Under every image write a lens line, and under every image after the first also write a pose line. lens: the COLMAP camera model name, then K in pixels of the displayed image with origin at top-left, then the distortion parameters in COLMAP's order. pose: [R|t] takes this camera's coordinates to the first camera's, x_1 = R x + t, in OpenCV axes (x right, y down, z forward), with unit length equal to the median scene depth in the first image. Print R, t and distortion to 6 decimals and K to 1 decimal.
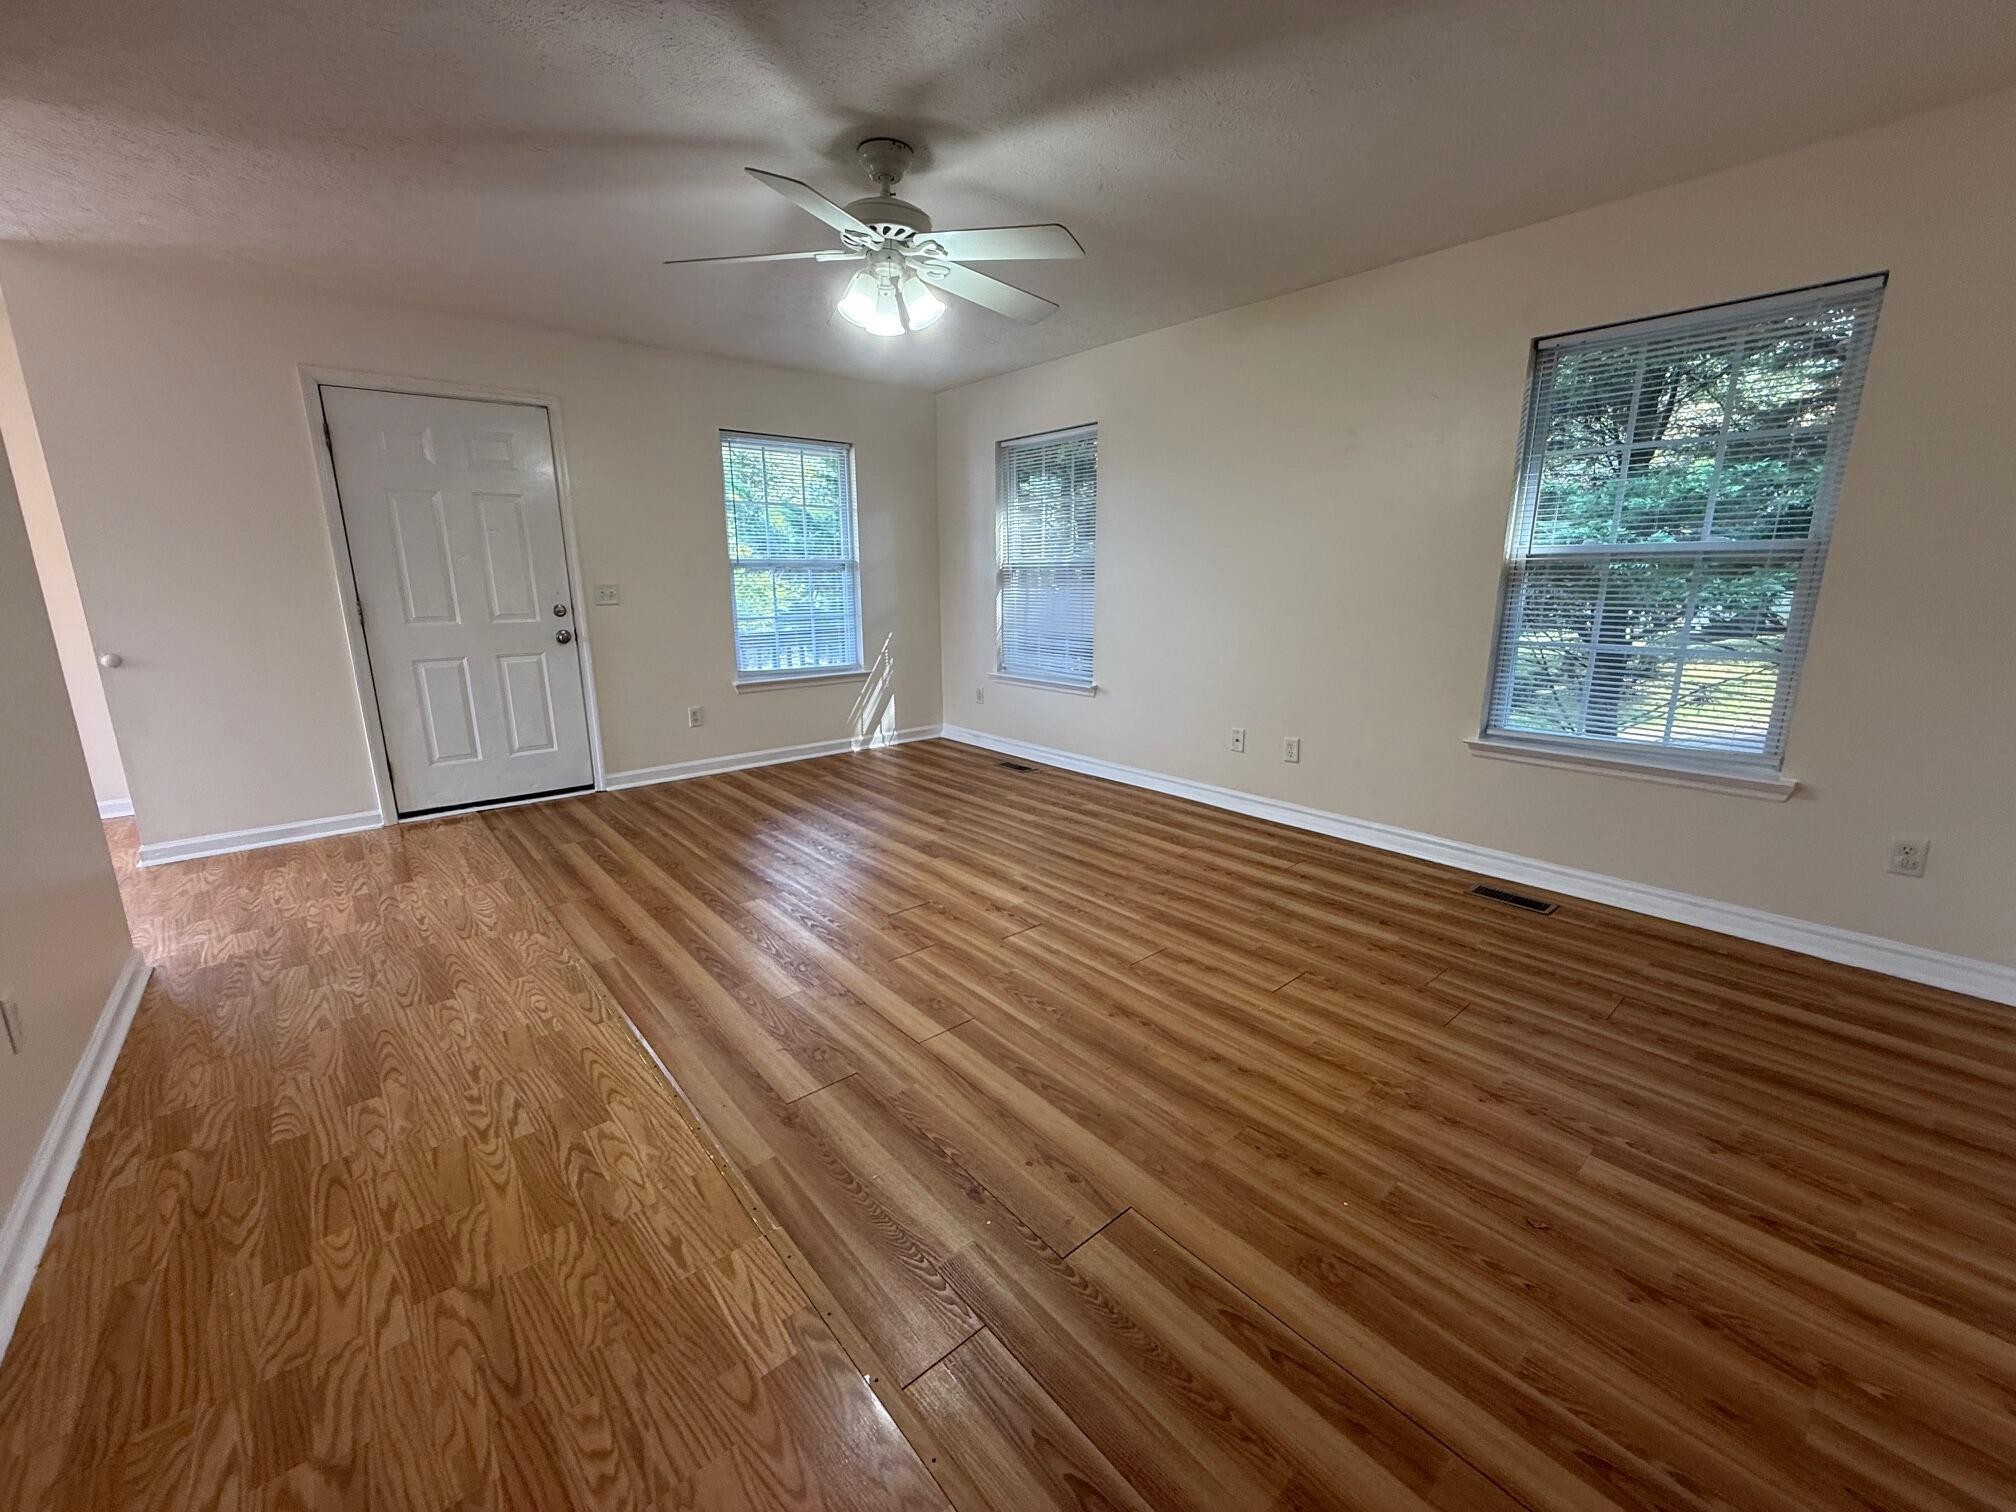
lens RADIAL K [[799.4, 0, 1007.1], [0, 799.4, 757.8], [0, 0, 1]] dist [0.002146, -0.001736]
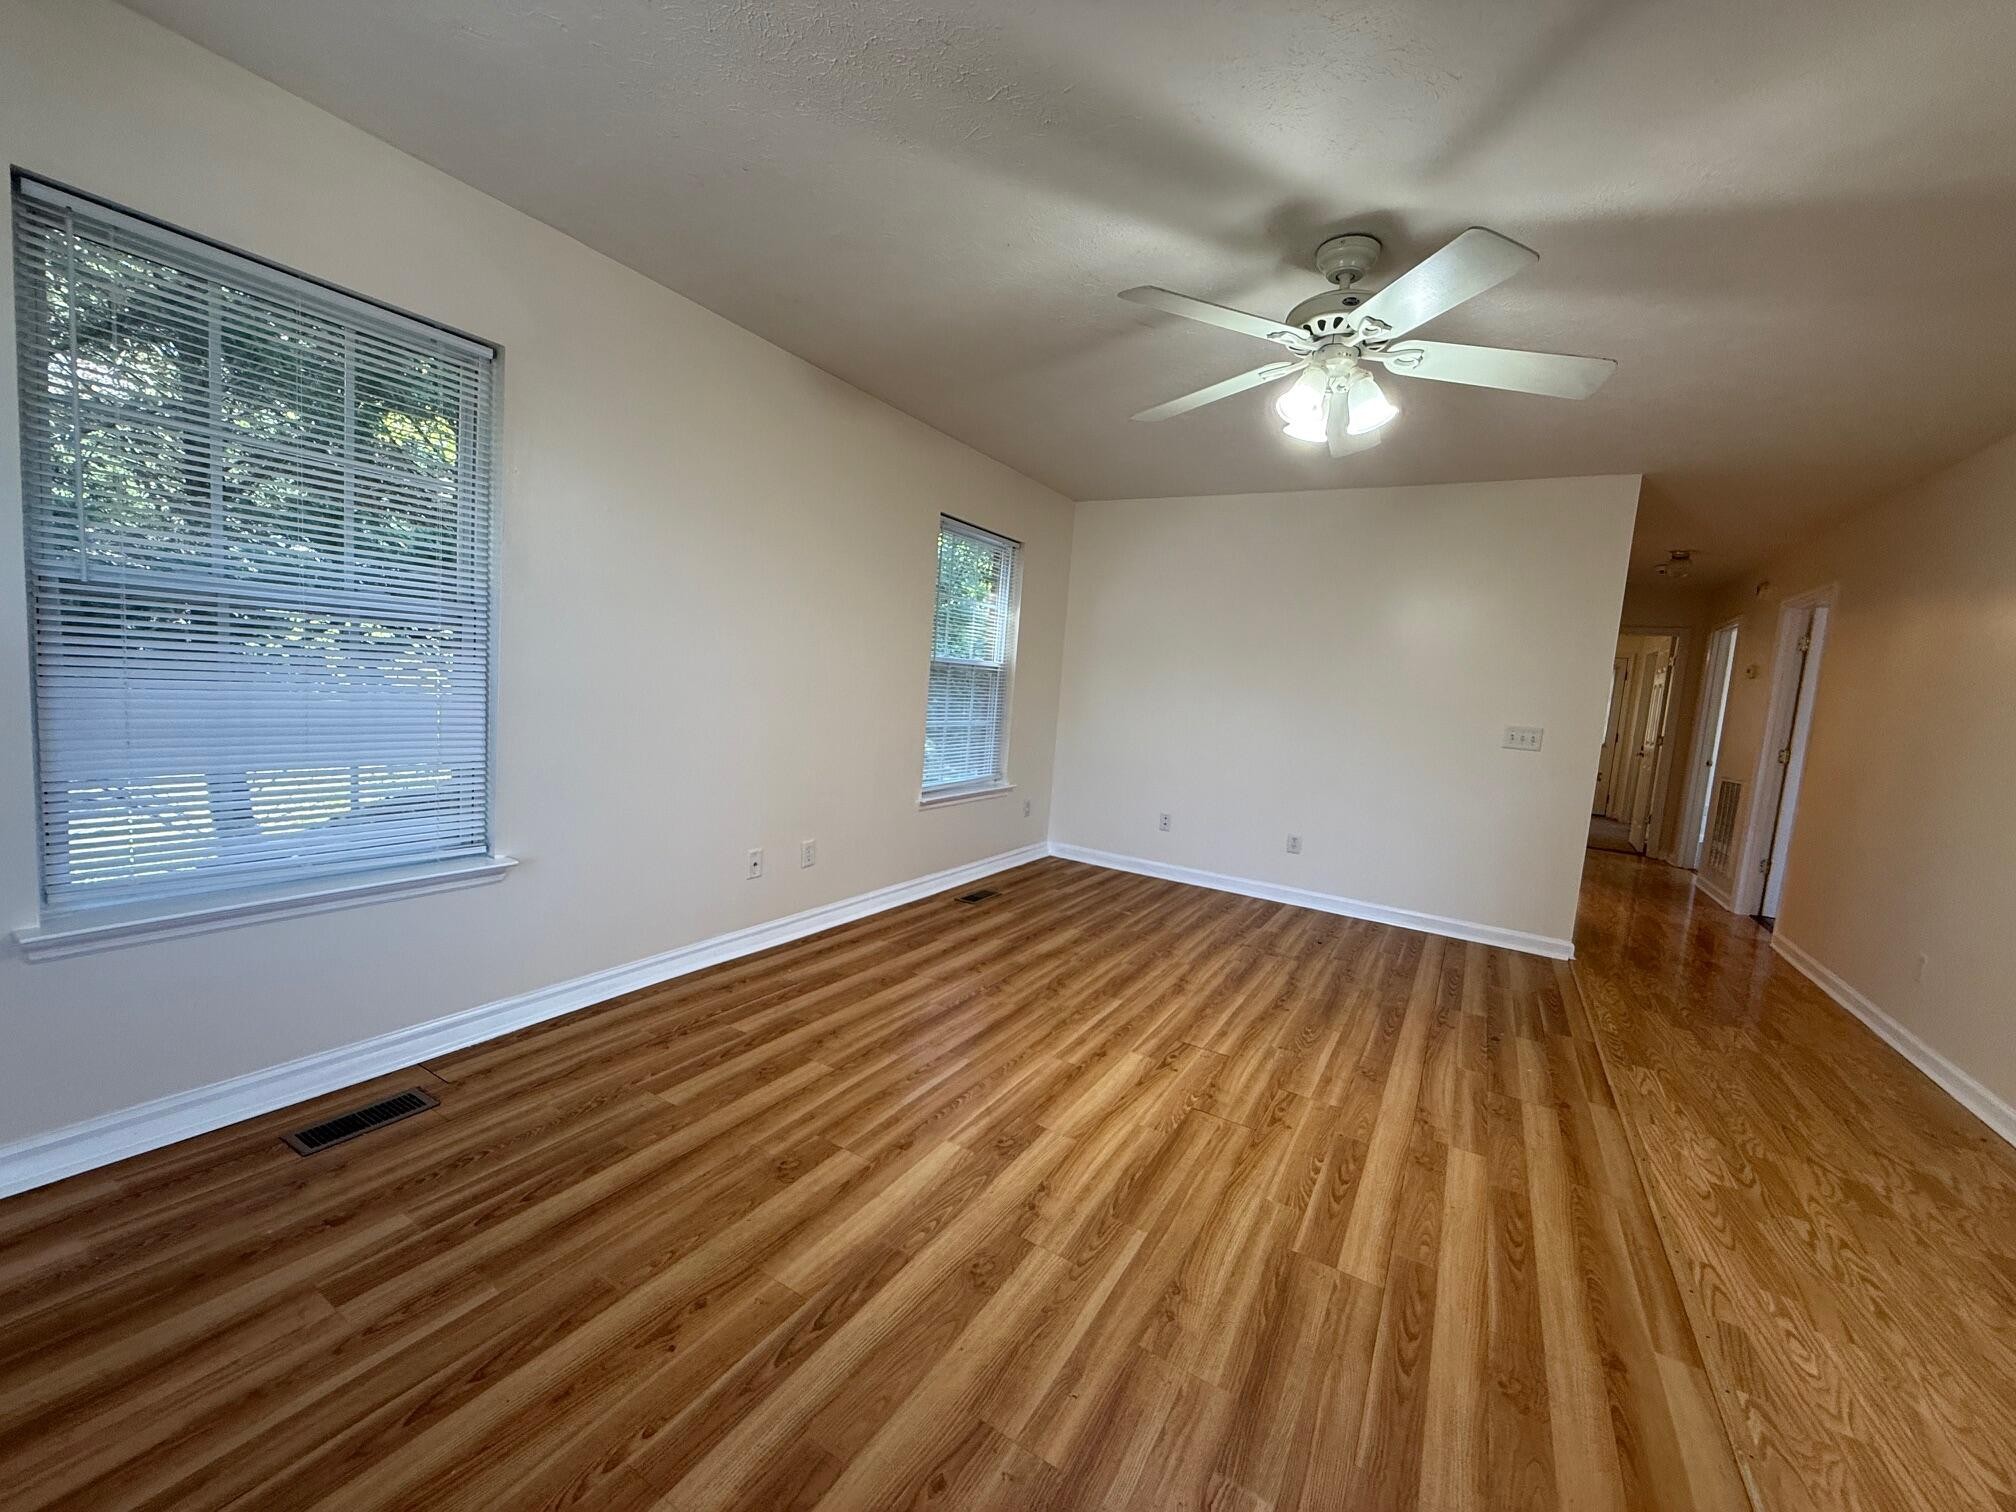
lens RADIAL K [[799.4, 0, 1007.3], [0, 799.4, 757.0], [0, 0, 1]] dist [0.002146, -0.001736]
pose [[-0.314467, -0.112843, 0.942538, -0.777463], [0.140911, 0.976360, 0.163906, -0.322768], [-0.938752, 0.184357, -0.291132, 1.414079]]
